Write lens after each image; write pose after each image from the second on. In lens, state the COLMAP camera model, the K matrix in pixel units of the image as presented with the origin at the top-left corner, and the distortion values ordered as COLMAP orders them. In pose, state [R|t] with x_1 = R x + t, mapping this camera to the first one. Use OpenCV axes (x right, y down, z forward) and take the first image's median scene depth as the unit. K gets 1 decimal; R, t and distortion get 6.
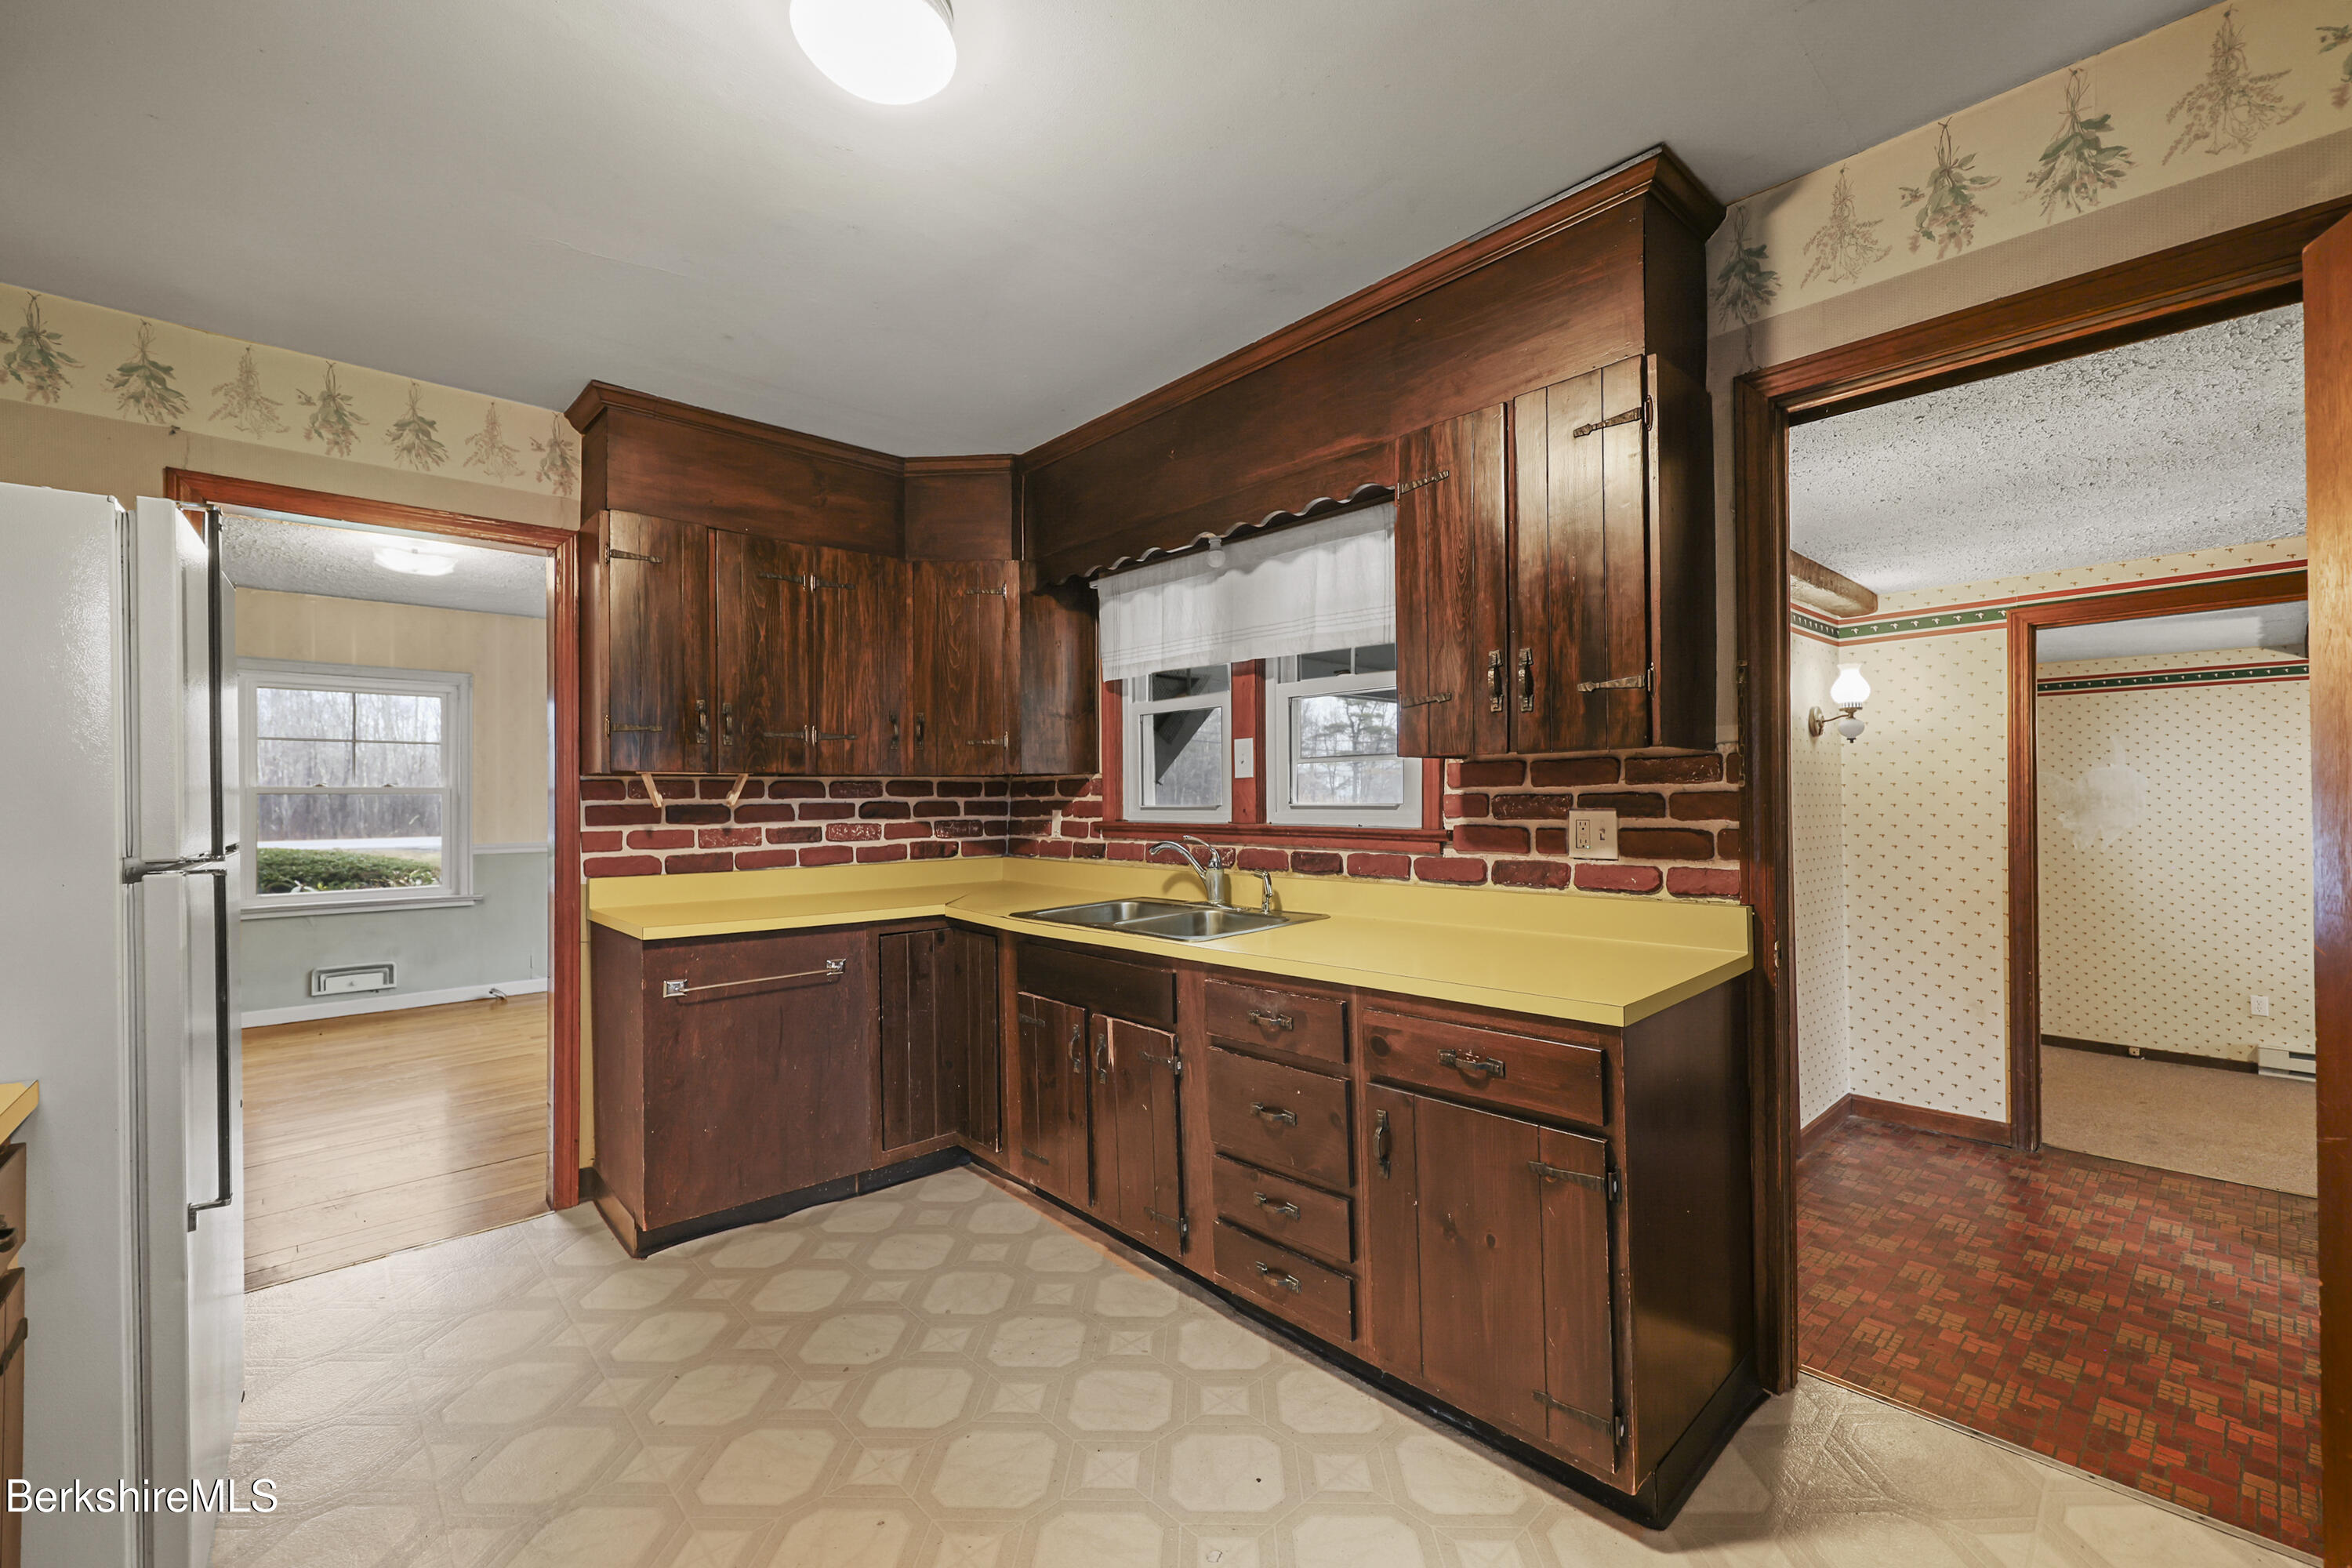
lens RADIAL K [[958.3, 0, 1185.6], [0, 958.3, 795.4], [0, 0, 1]] dist [0.001603, 0.000280]
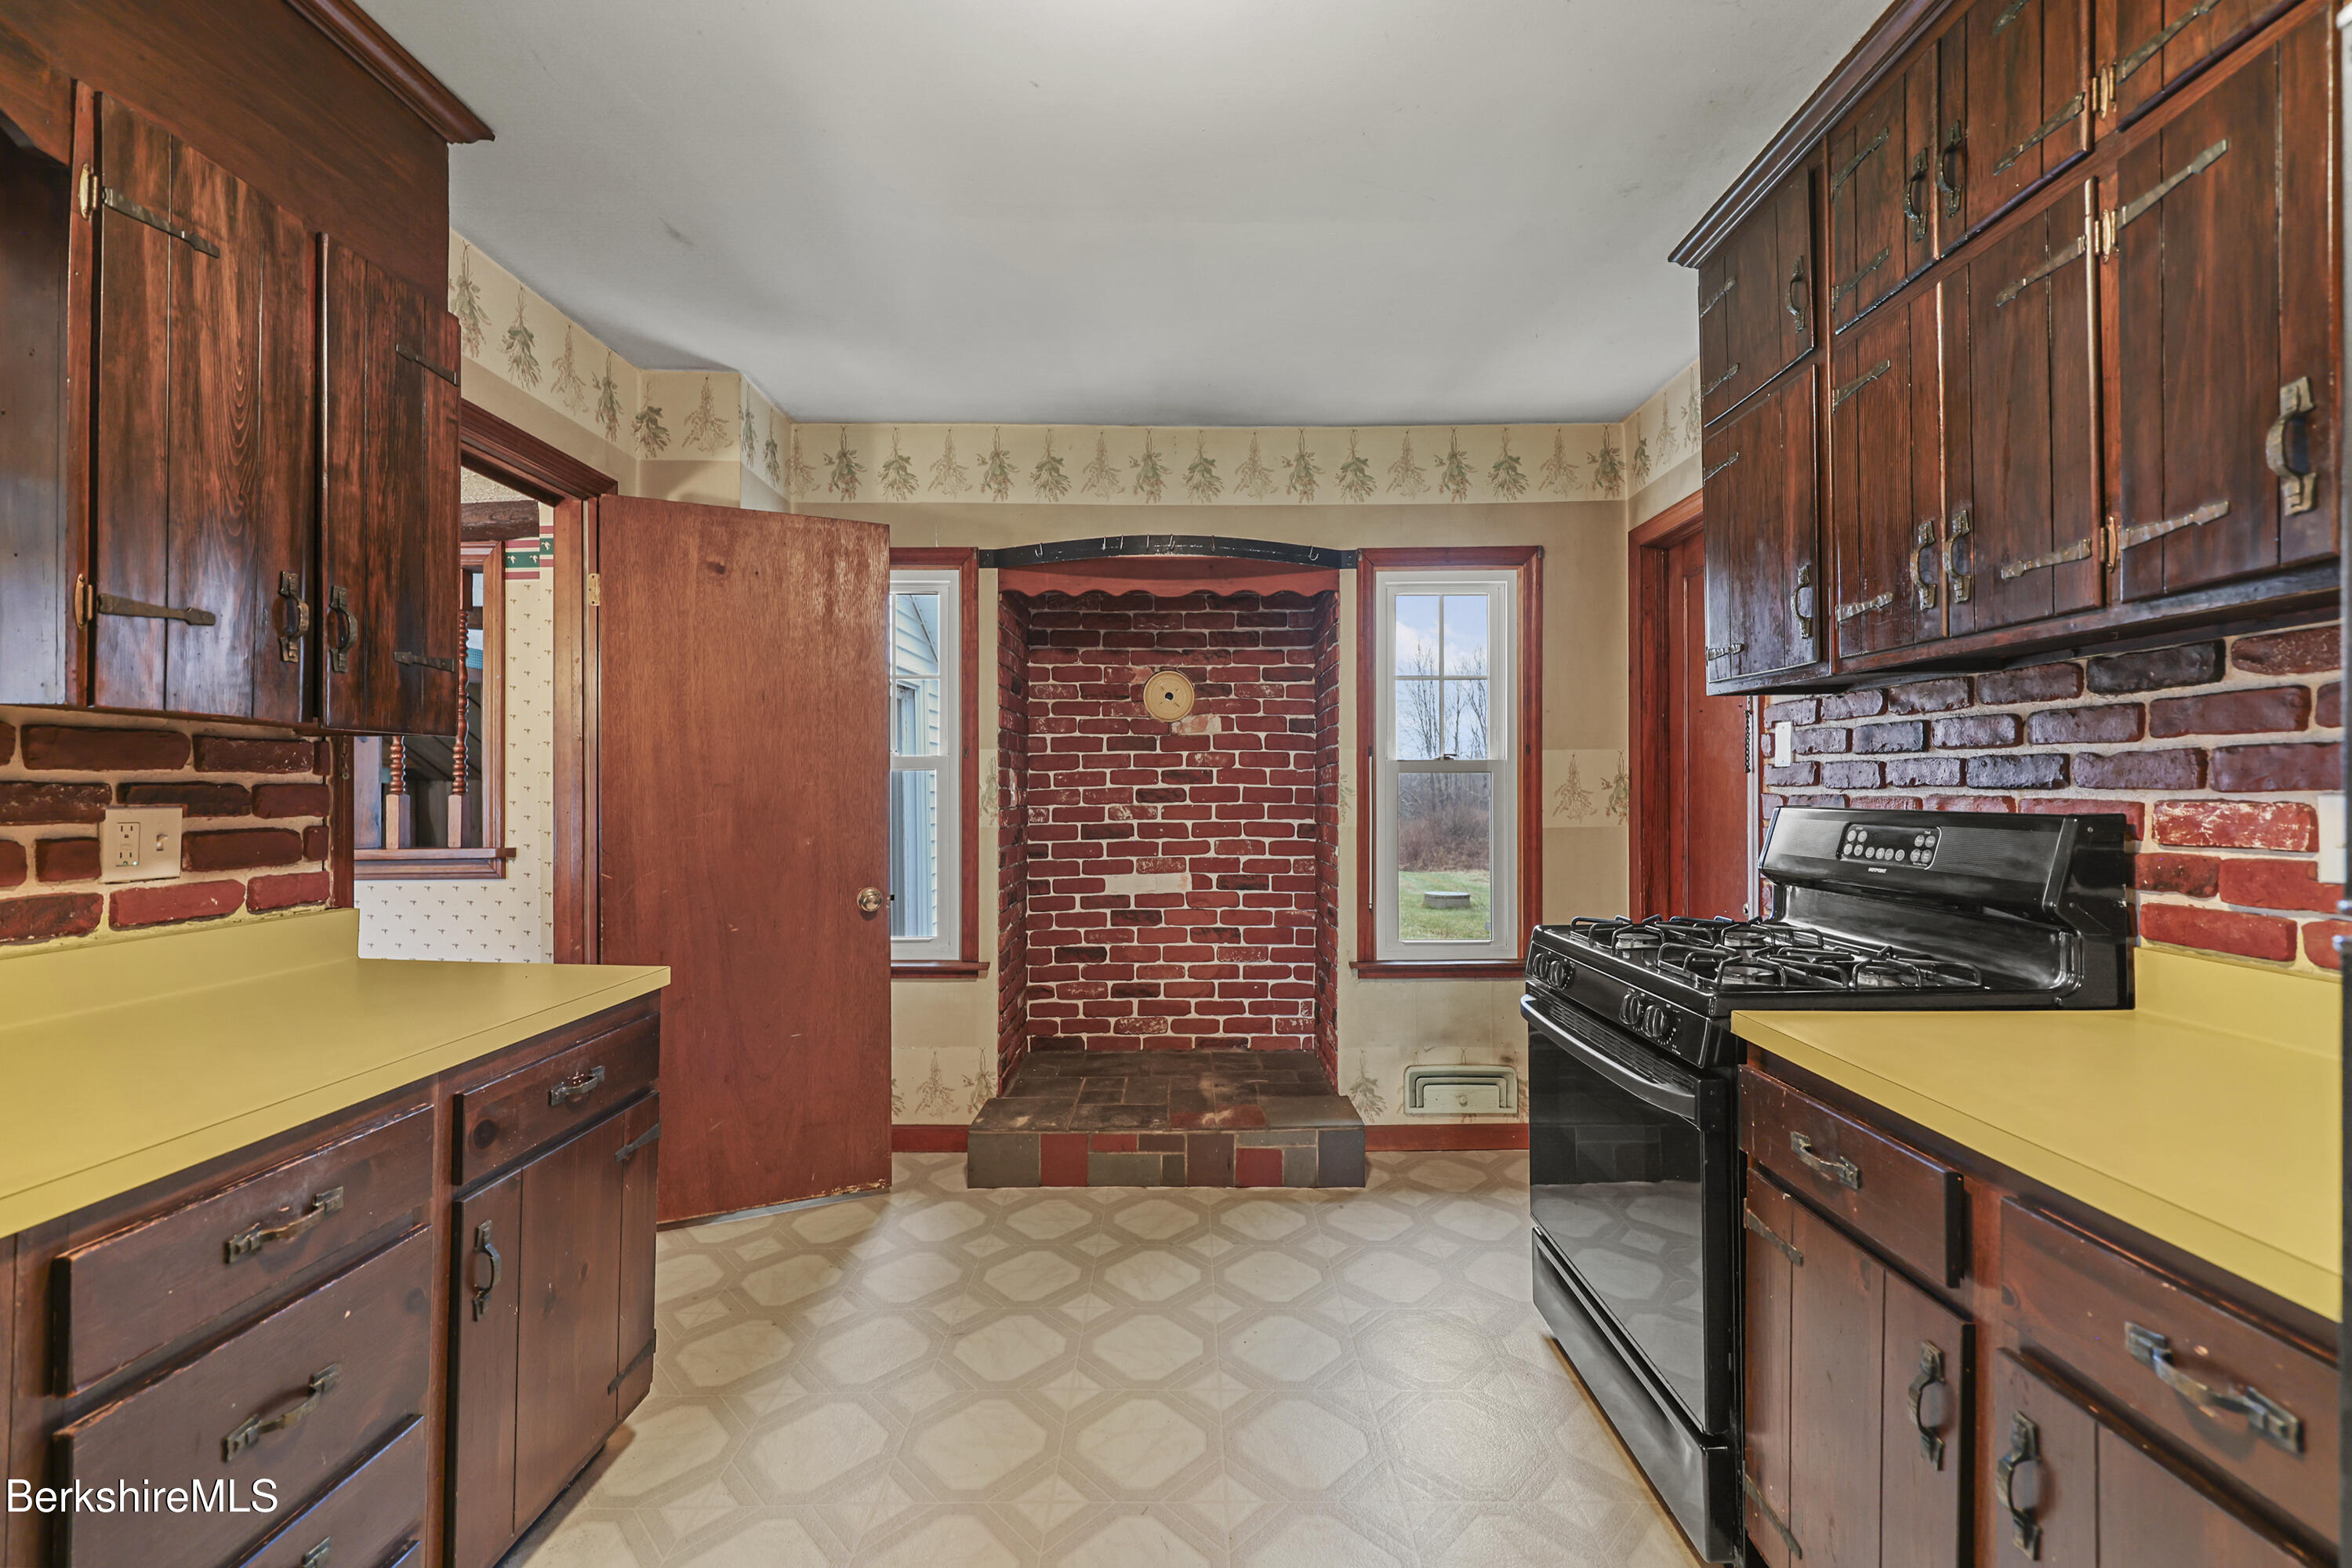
lens RADIAL K [[954.8, 0, 1187.2], [0, 954.8, 791.8], [0, 0, 1]] dist [-0.001188, 0.000227]
pose [[-0.726036, 0.009742, 0.687588, -0.421118], [0.001413, 0.999919, -0.012676, 0.010325], [-0.687655, -0.008232, -0.725991, 0.729731]]
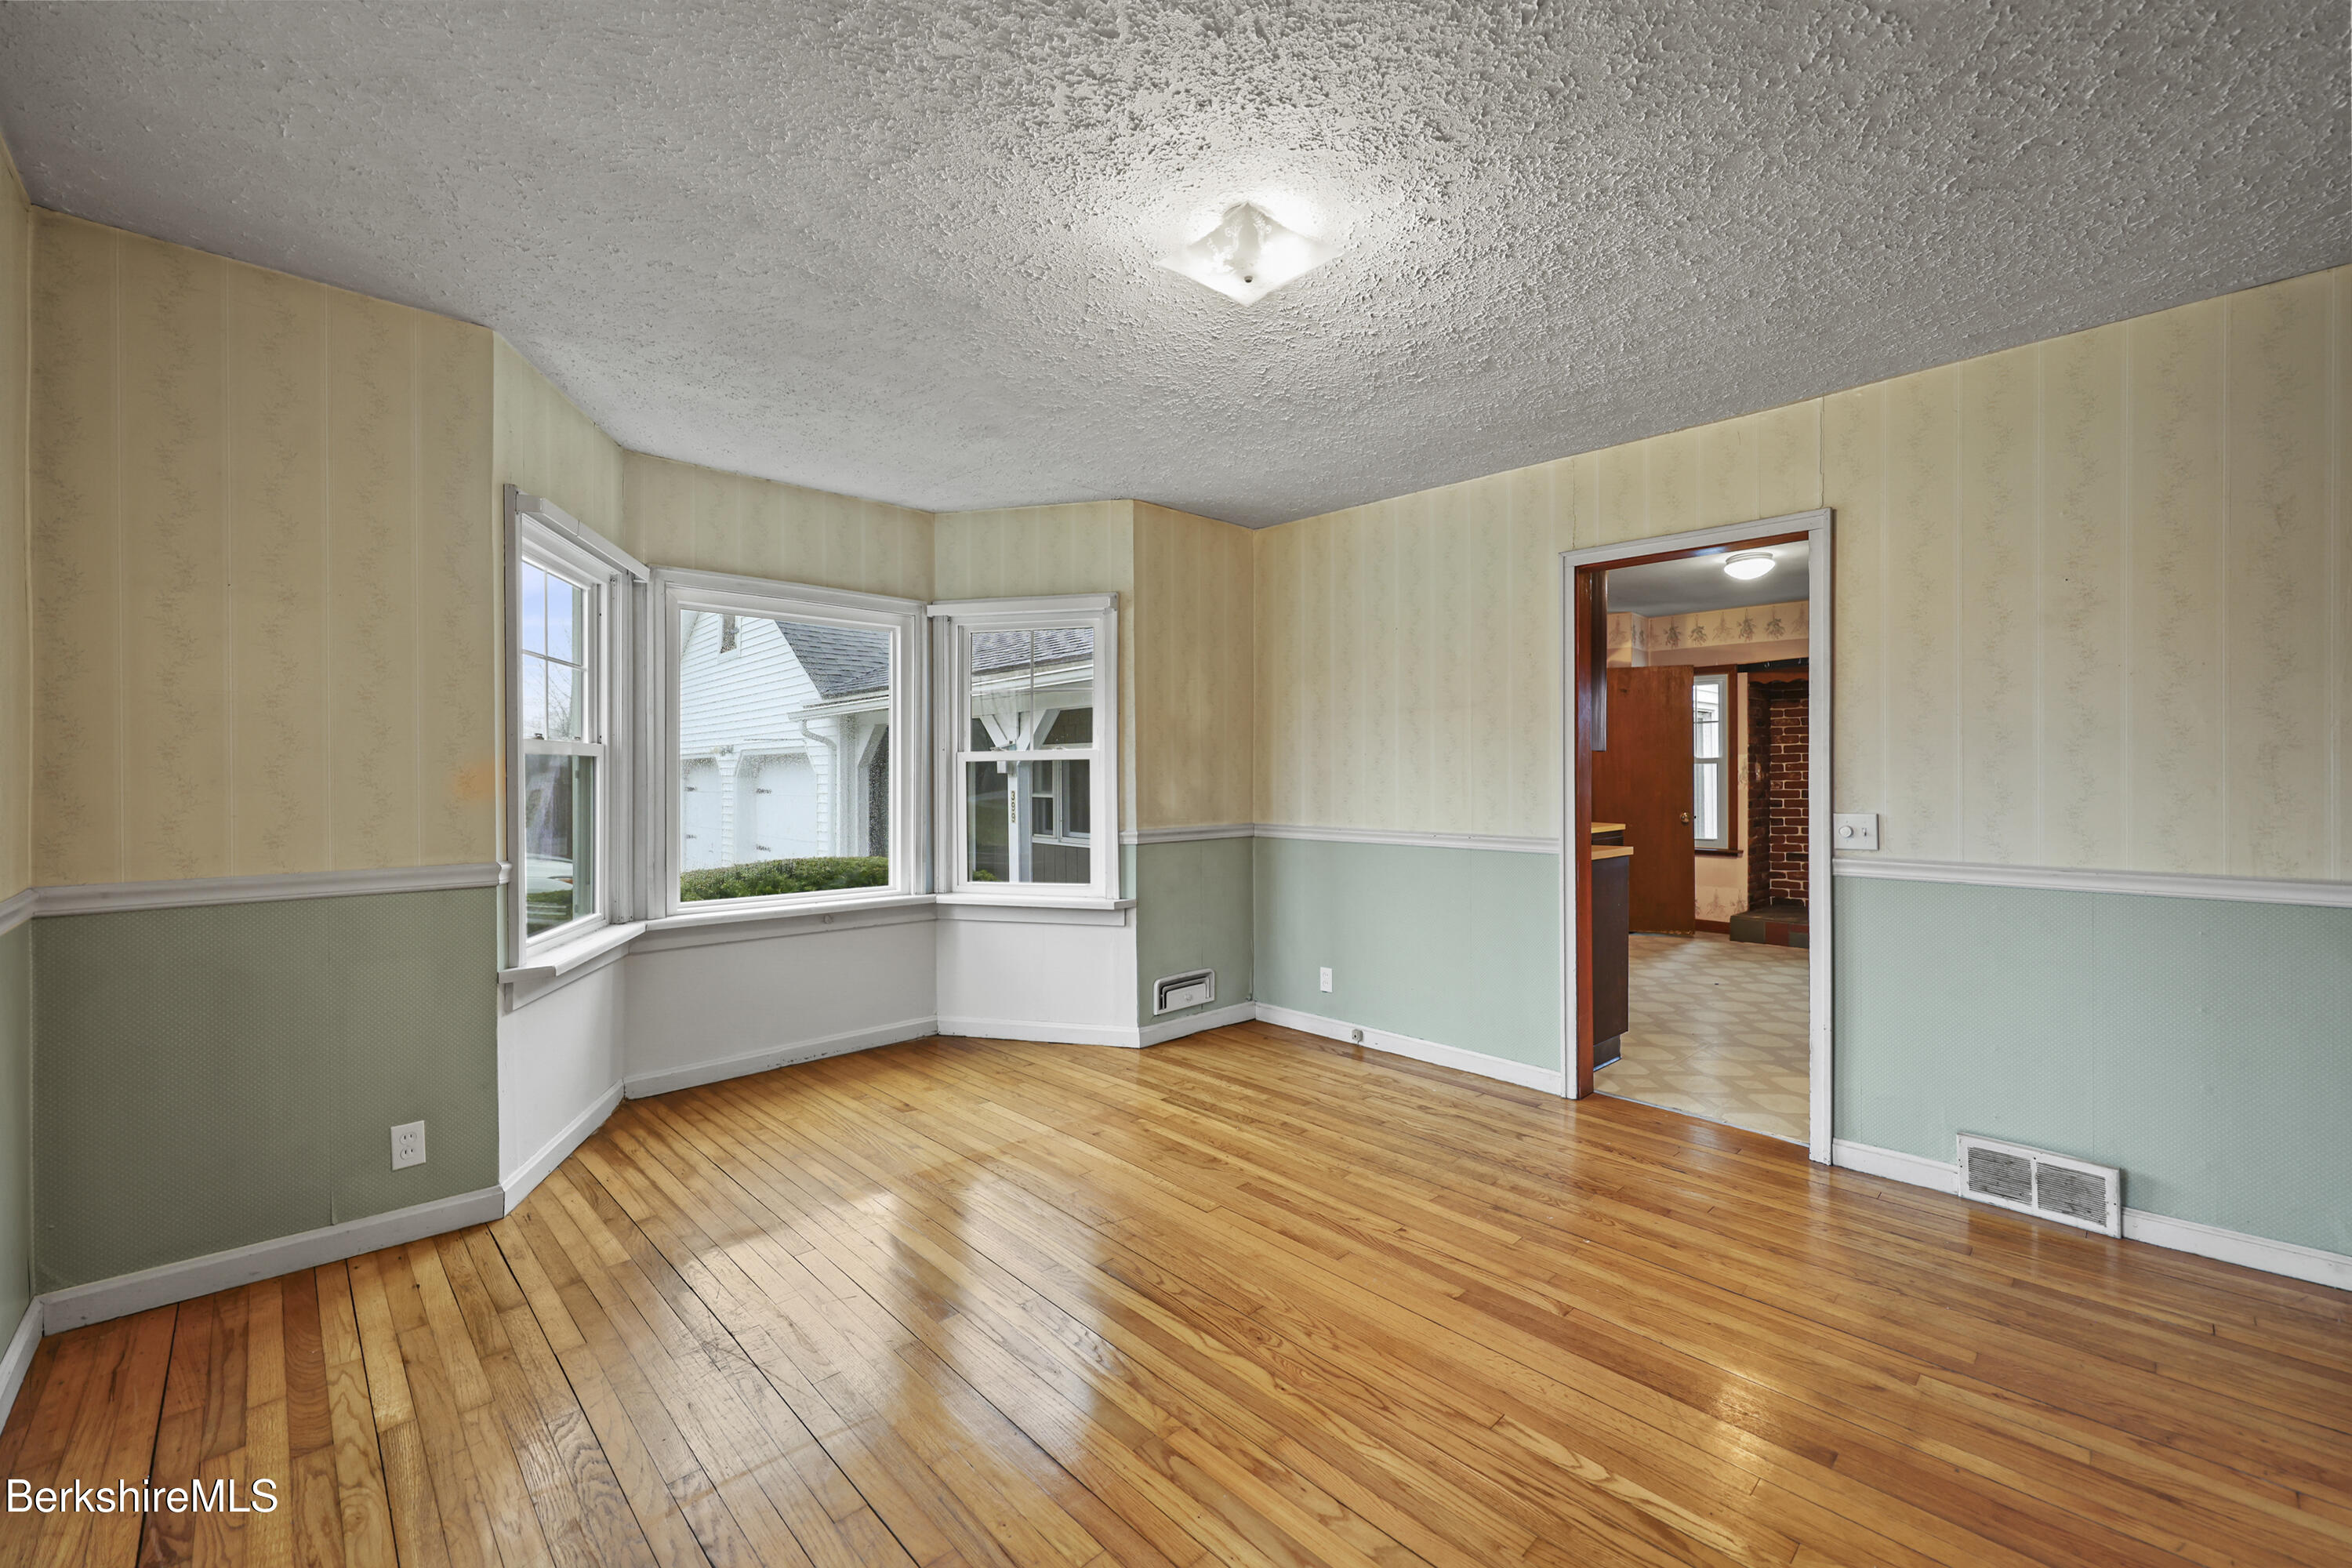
lens RADIAL K [[947.7, 0, 1181.1], [0, 947.7, 773.3], [0, 0, 1]] dist [0.000367, -0.000004]
pose [[-0.008732, 0.008524, 0.999926, -1.873260], [-0.004962, 0.999951, -0.008568, 0.022699], [-0.999950, -0.005037, -0.008690, 1.525221]]
